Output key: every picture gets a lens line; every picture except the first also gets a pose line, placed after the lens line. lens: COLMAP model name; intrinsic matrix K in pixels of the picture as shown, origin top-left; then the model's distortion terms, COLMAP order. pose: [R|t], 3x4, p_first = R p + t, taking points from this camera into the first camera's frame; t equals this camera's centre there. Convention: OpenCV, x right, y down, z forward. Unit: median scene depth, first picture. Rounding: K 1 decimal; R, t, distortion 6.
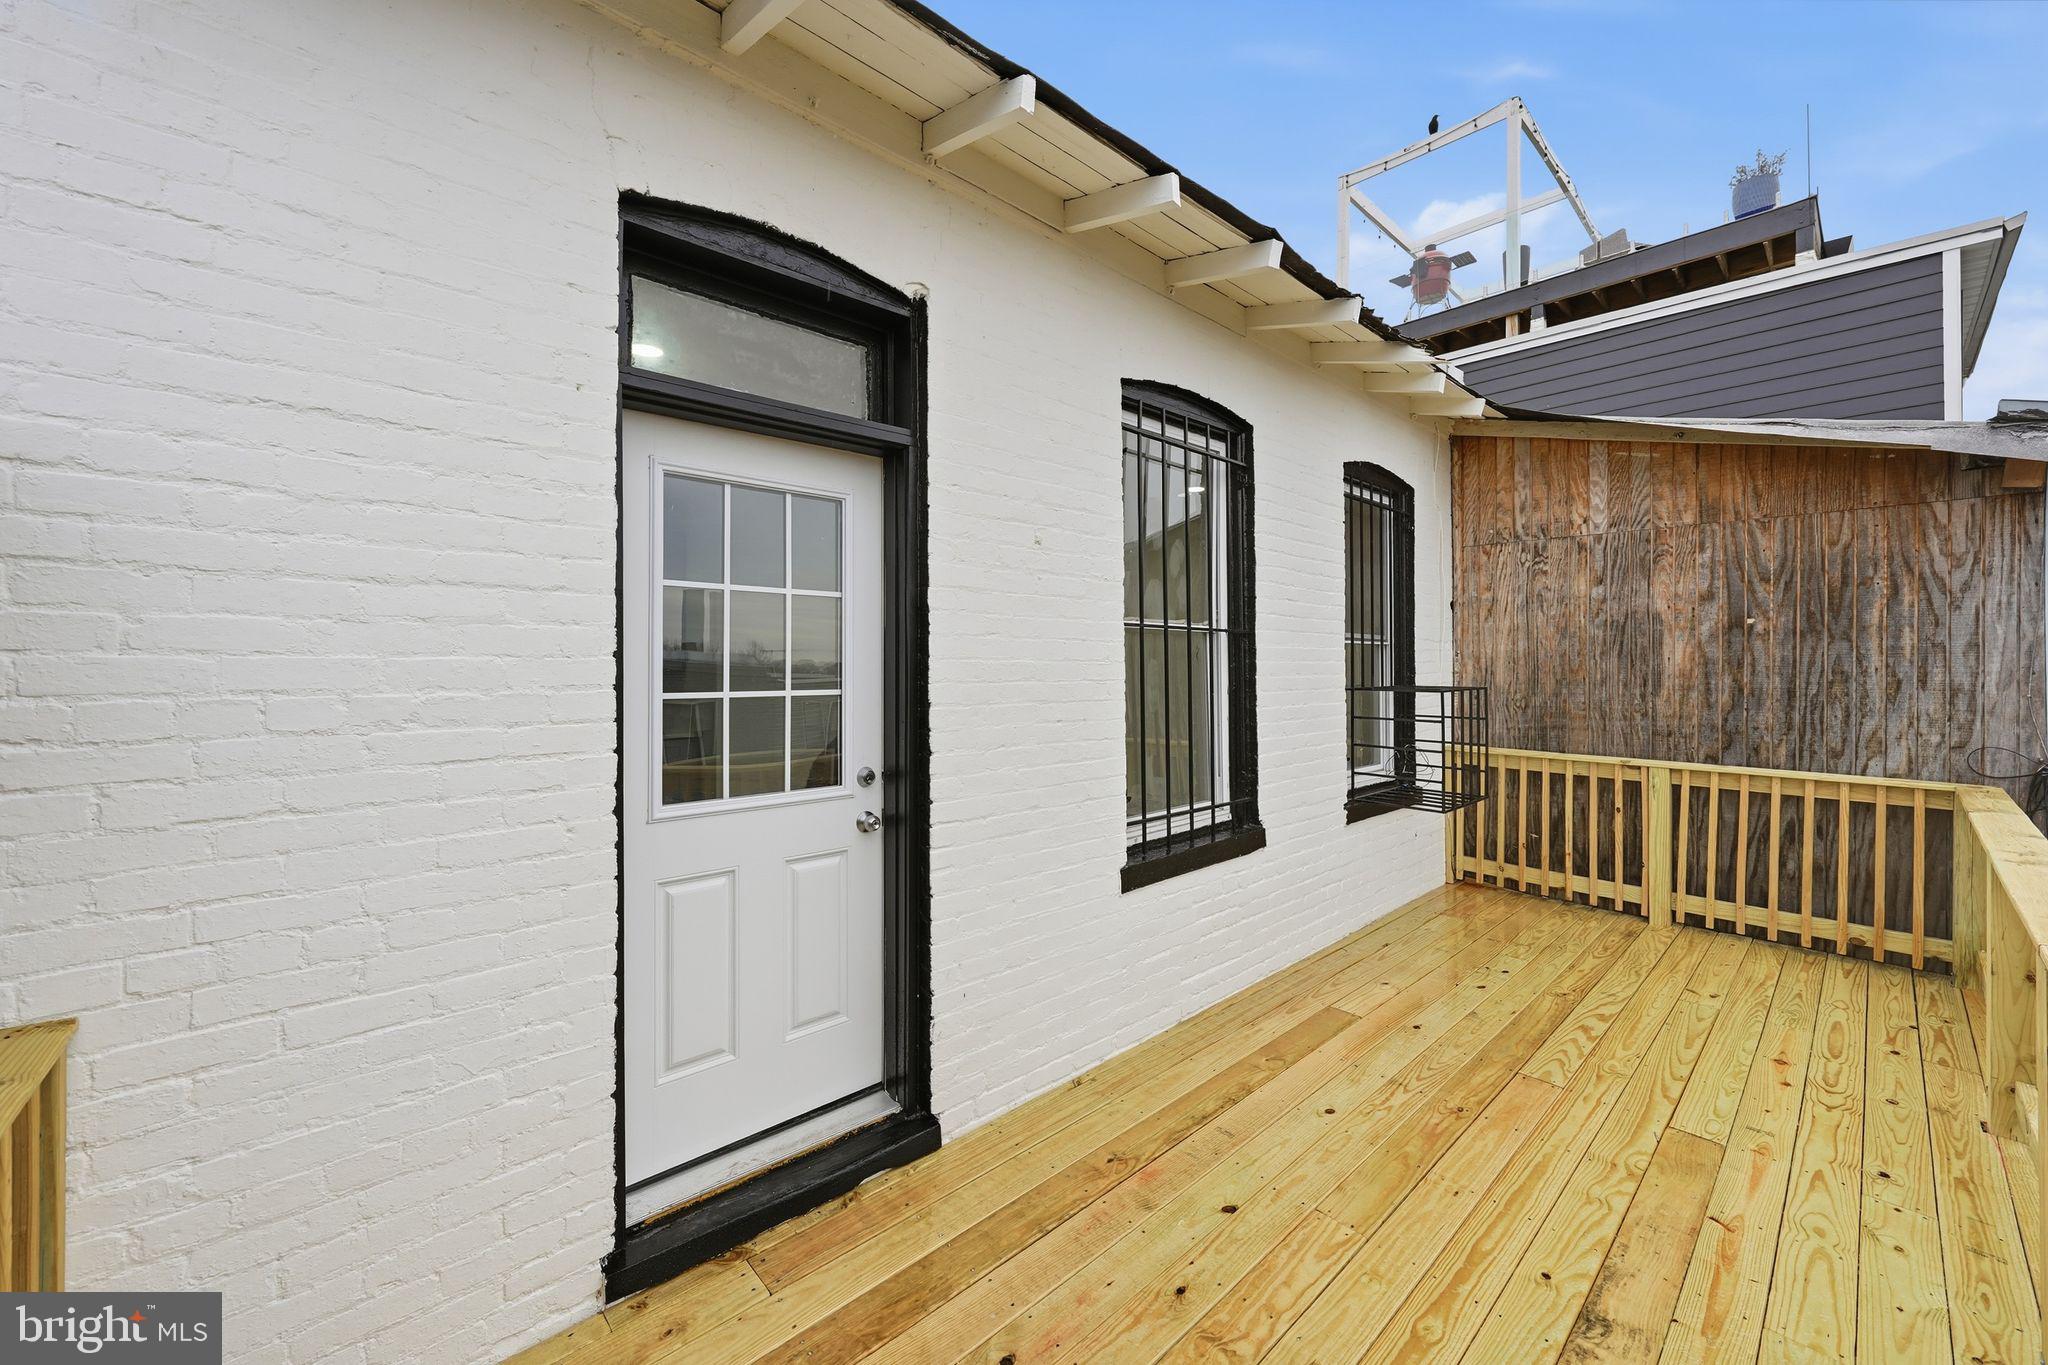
lens RADIAL K [[776.9, 0, 1029.6], [0, 776.9, 664.1], [0, 0, 1]] dist [-0.001827, -0.000140]
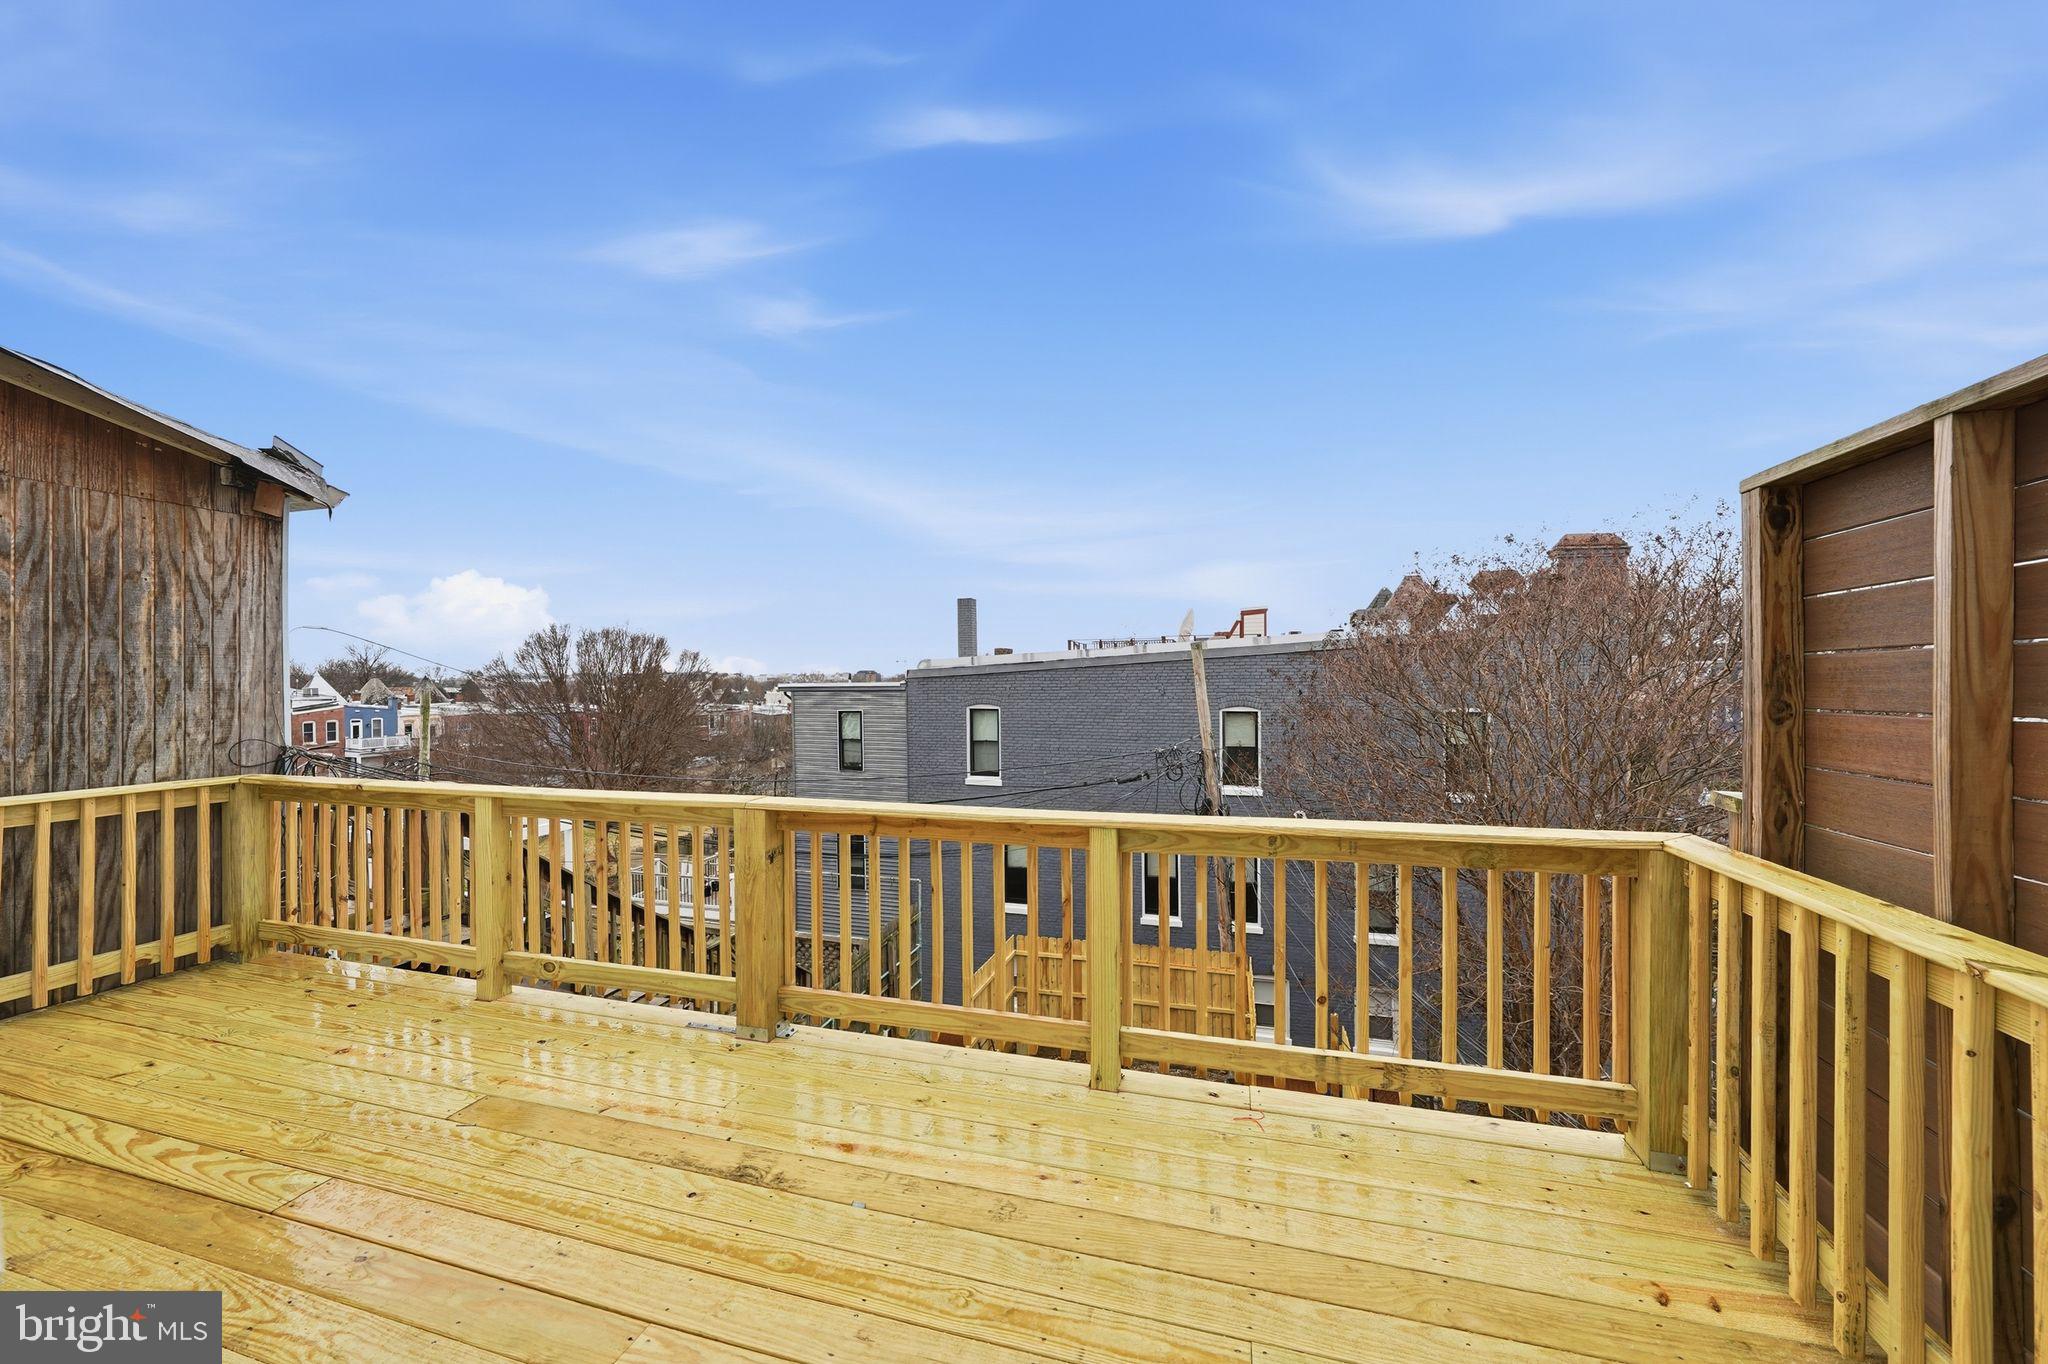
lens RADIAL K [[715.2, 0, 1039.5], [0, 715.2, 684.7], [0, 0, 1]] dist [-0.002686, -0.000462]
pose [[-0.521476, -0.002004, 0.853264, -0.219807], [0.009150, 0.999927, 0.007941, 0.028312], [-0.853217, 0.011949, -0.521419, 0.527735]]
